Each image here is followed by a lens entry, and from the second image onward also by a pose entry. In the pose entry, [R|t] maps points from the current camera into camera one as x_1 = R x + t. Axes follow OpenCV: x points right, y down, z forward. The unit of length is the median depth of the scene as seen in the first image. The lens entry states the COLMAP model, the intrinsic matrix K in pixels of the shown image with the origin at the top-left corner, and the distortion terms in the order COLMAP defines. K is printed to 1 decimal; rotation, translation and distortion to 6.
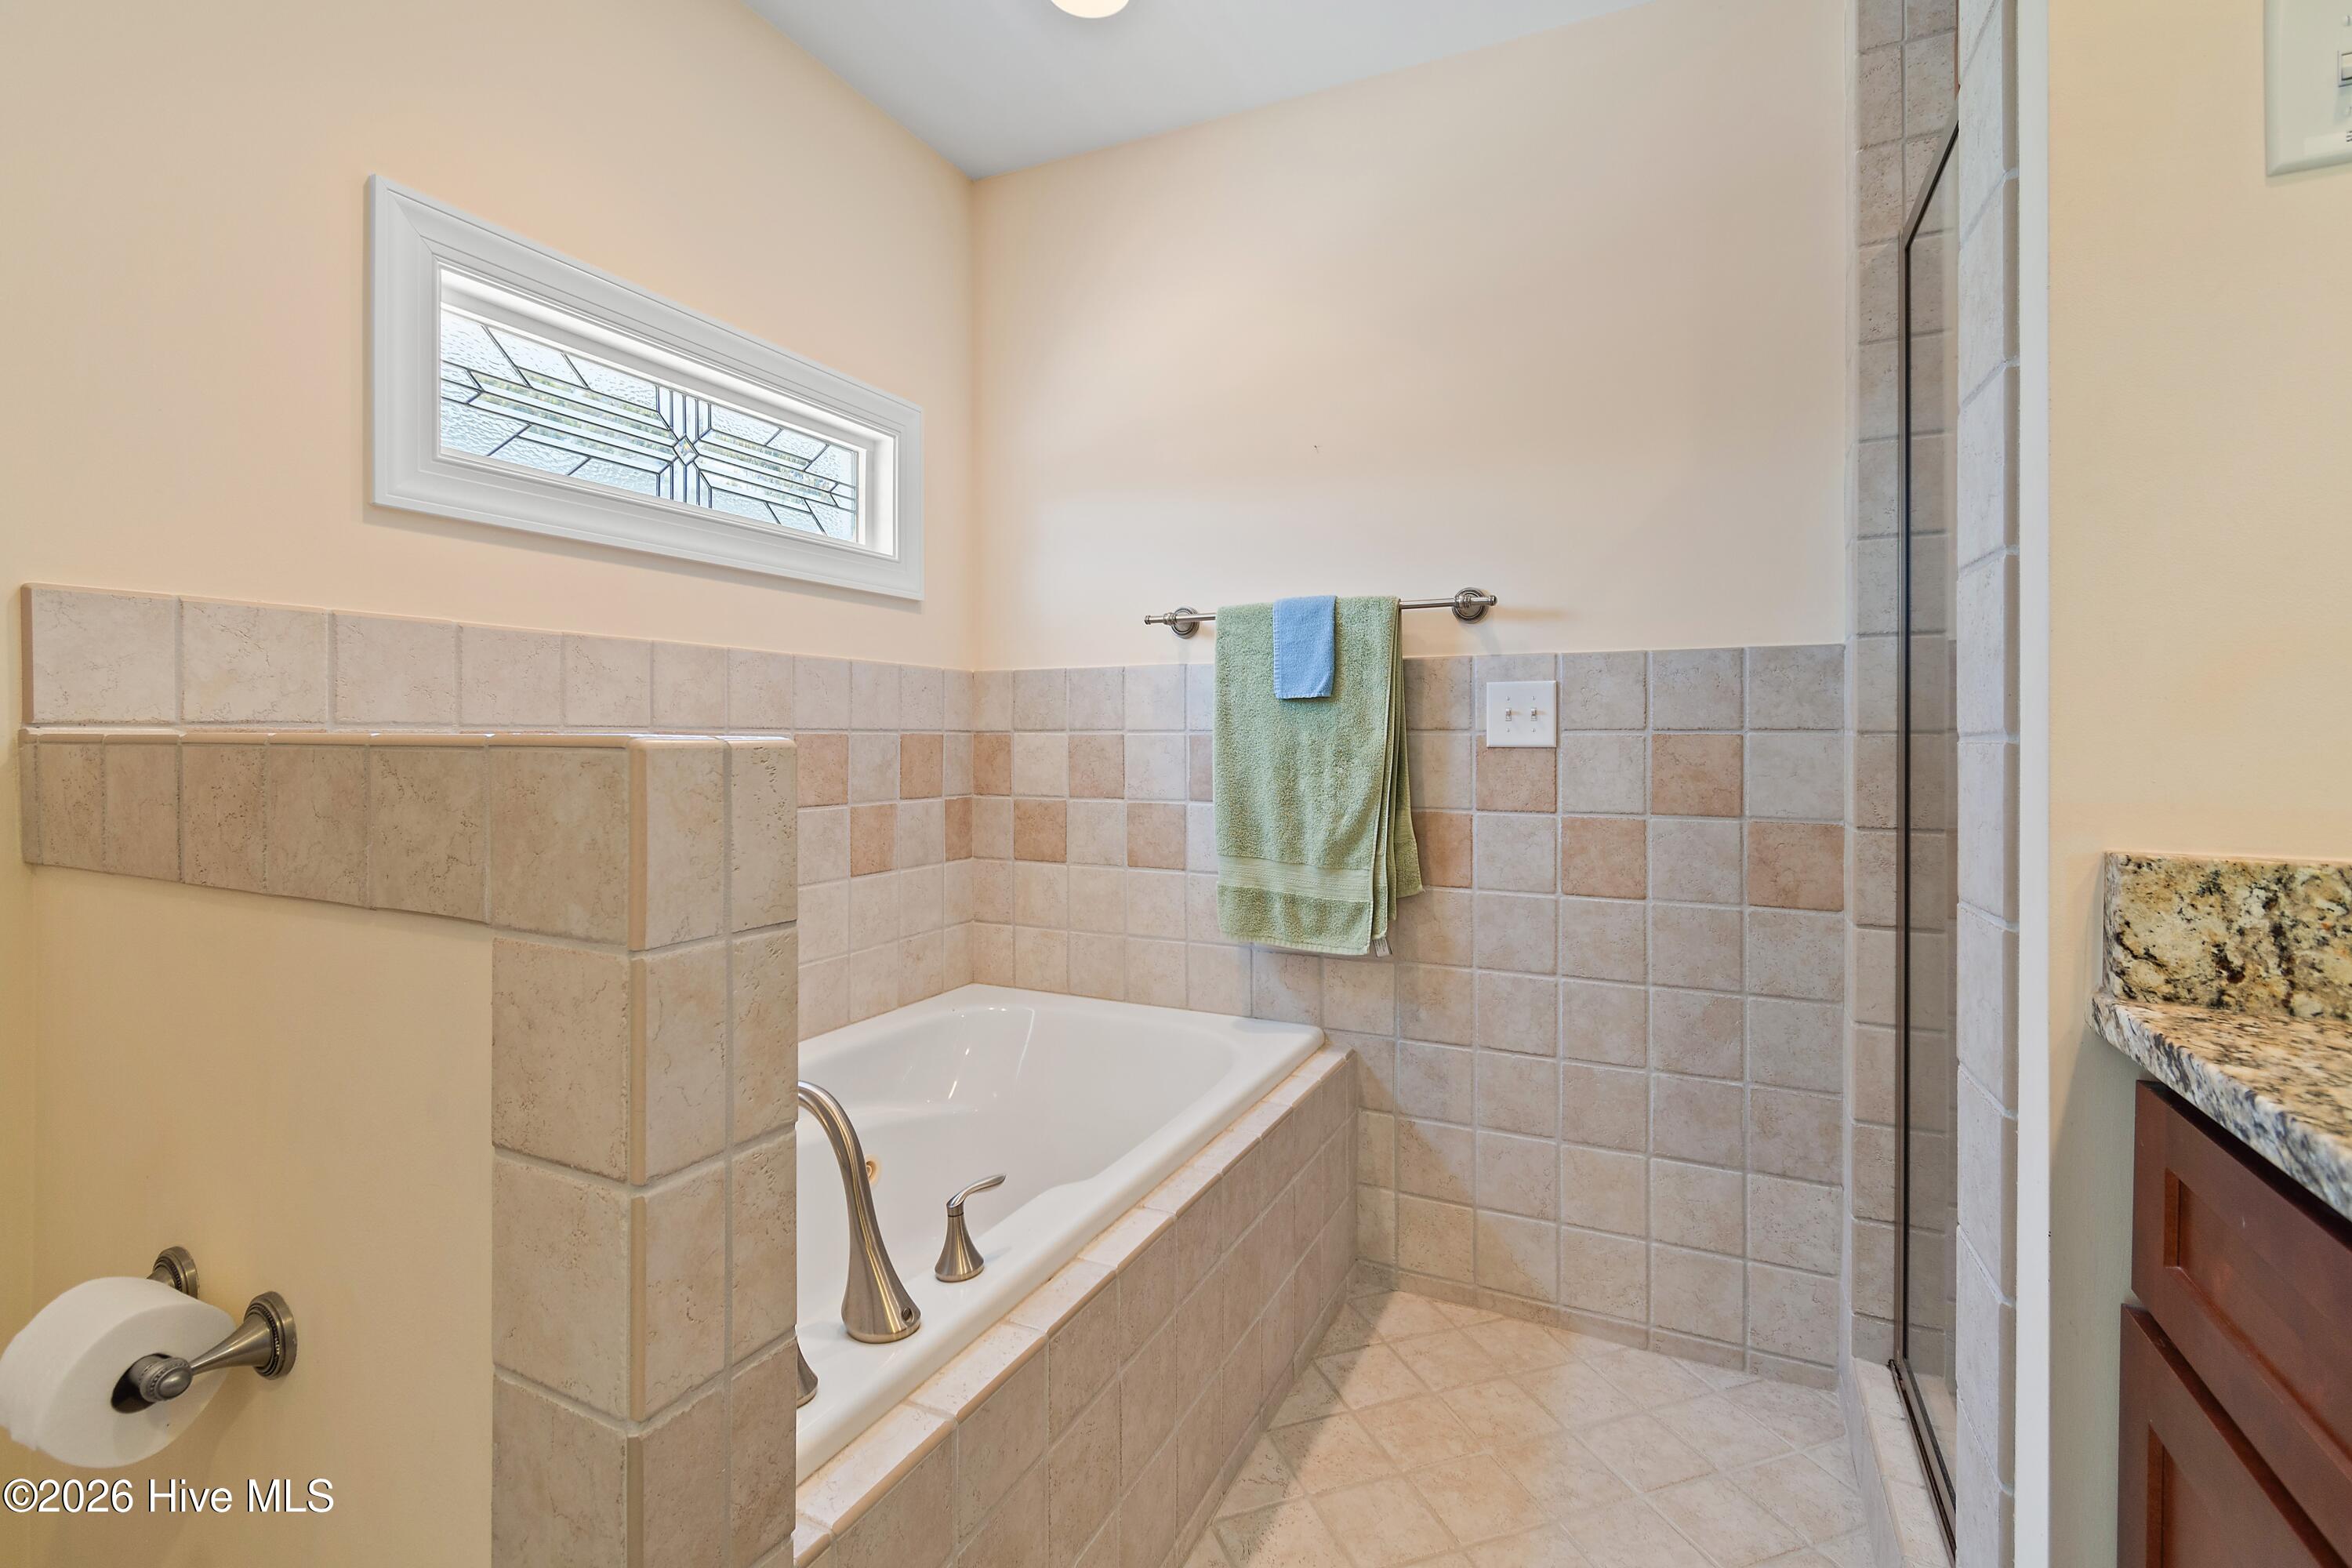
lens RADIAL K [[1046.4, 0, 1176.3], [0, 1046.4, 742.3], [0, 0, 1]] dist [0.000833, 0.000028]
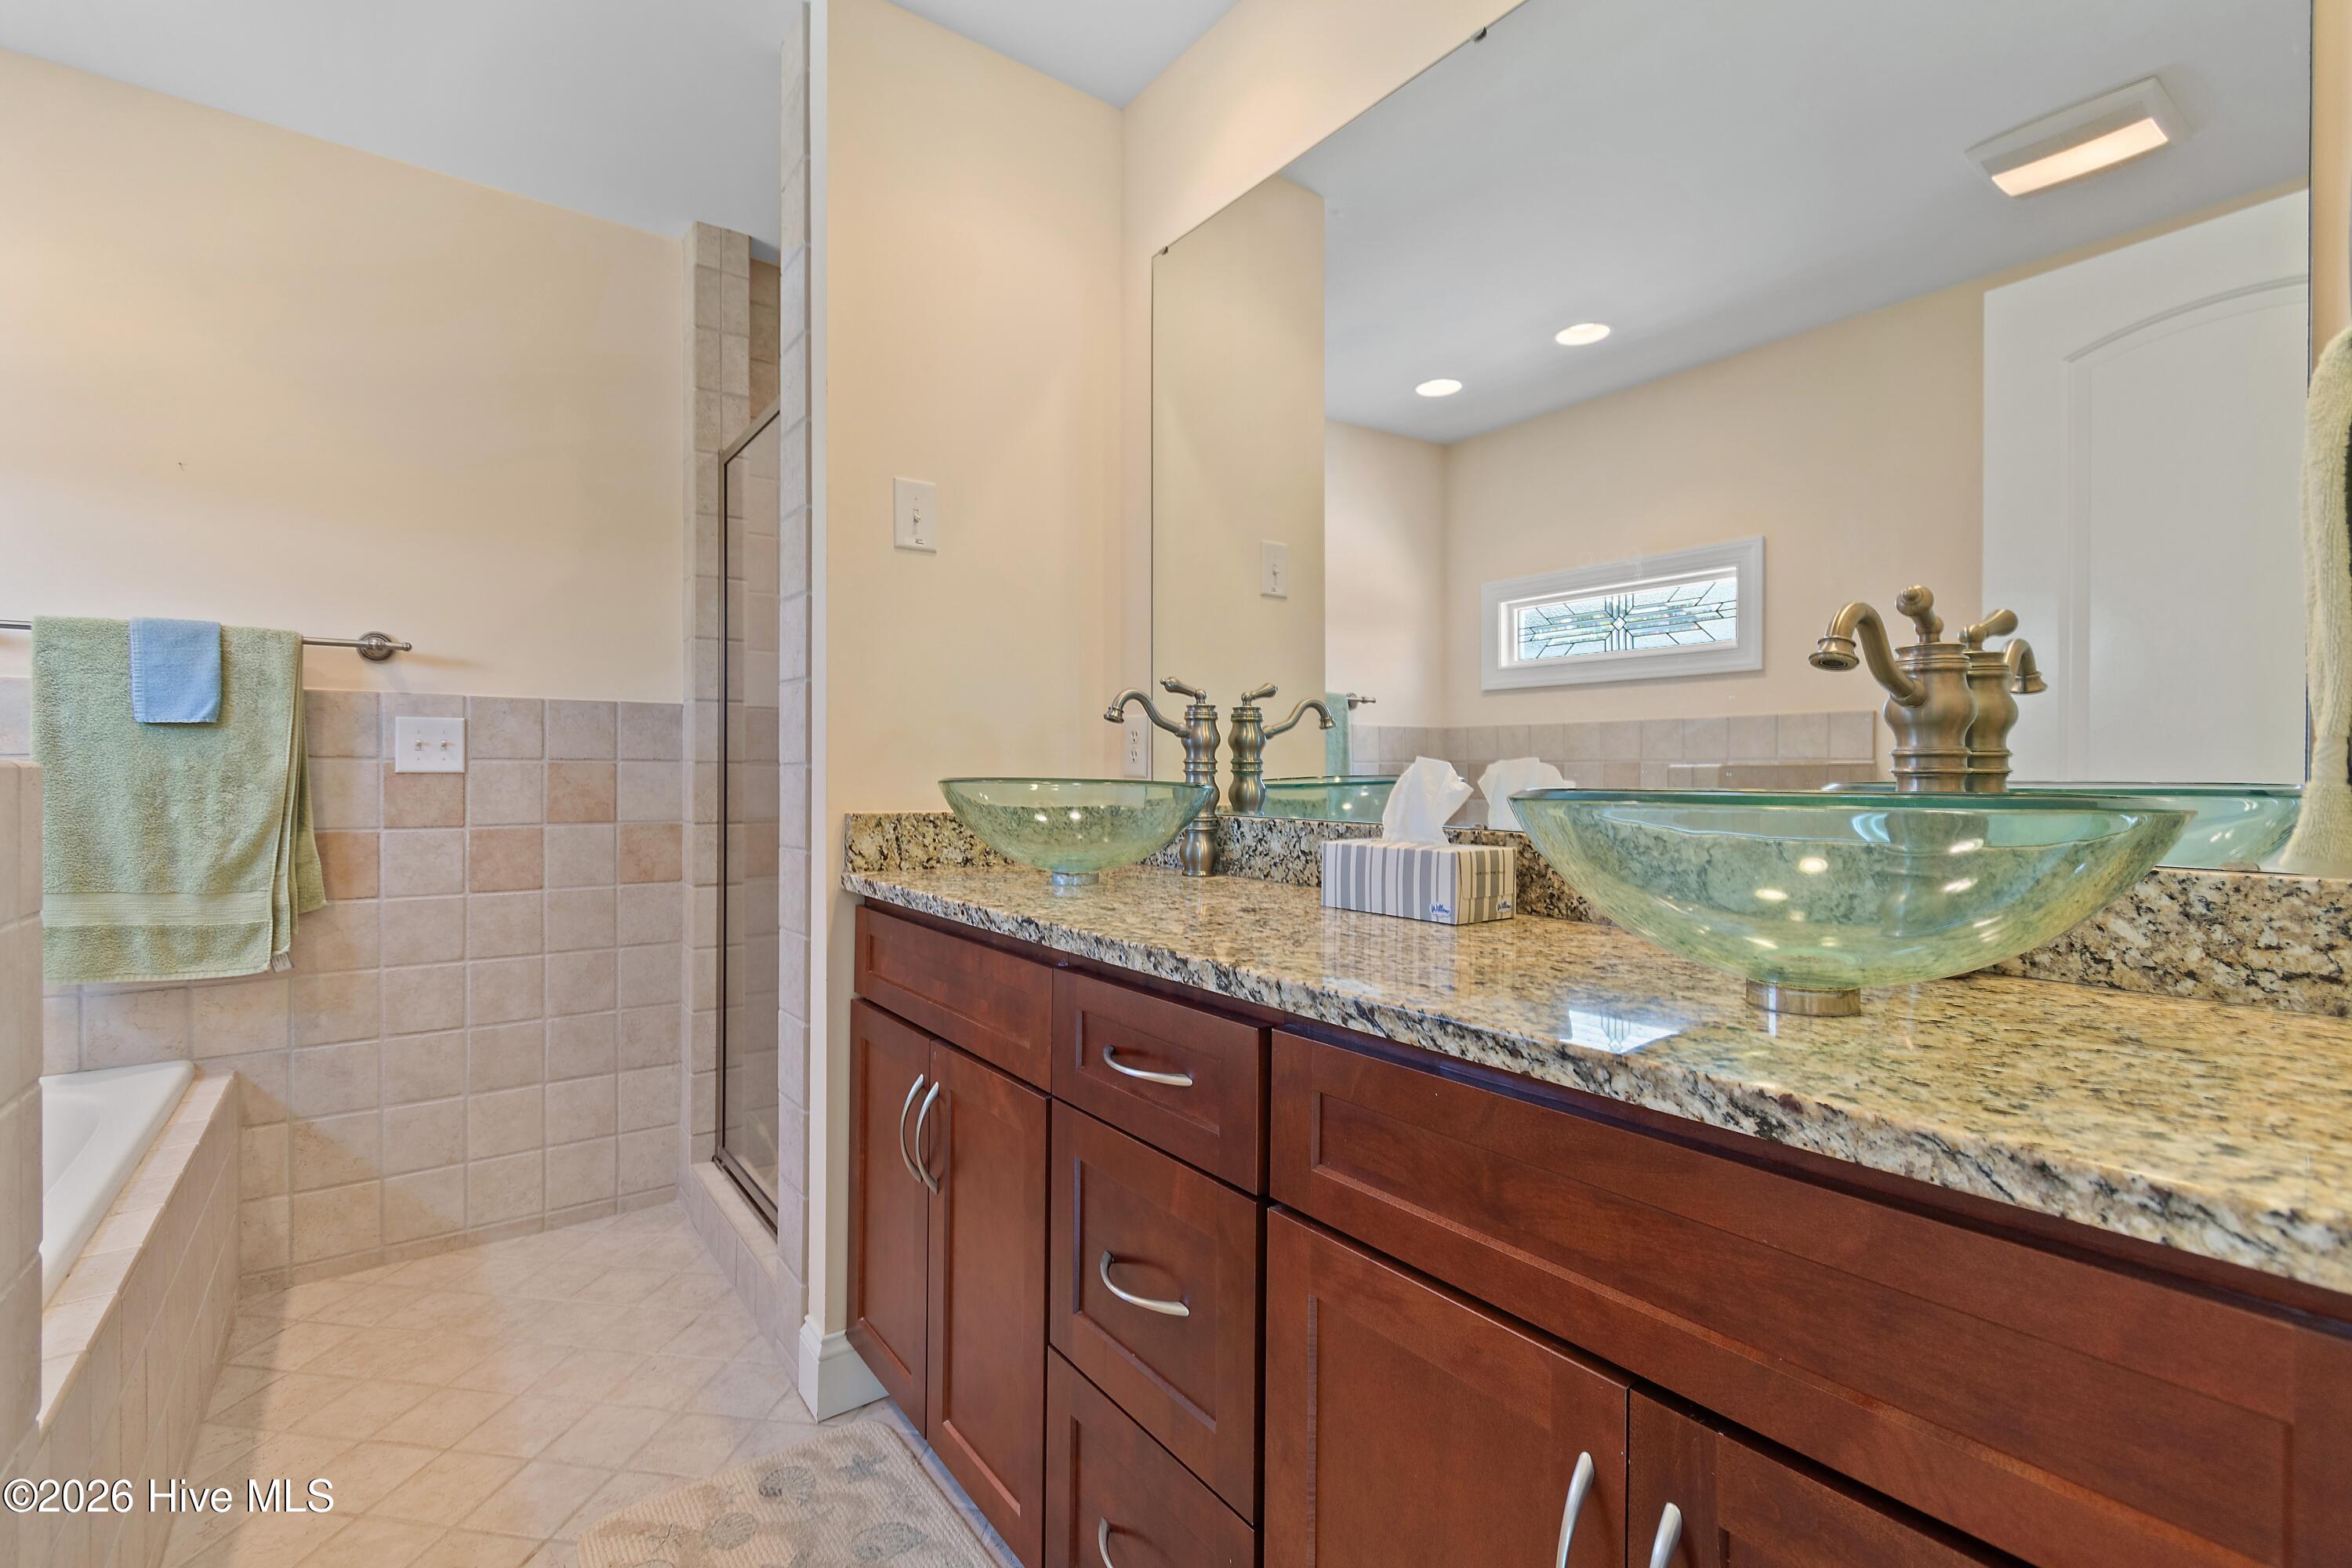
lens RADIAL K [[1036.5, 0, 1181.5], [0, 1036.5, 767.2], [0, 0, 1]] dist [0.001824, 0.000245]
pose [[0.451031, 0.003419, 0.892502, -0.334530], [-0.000082, 0.999993, -0.003789, 0.002773], [-0.892508, 0.001636, 0.451028, -0.286729]]
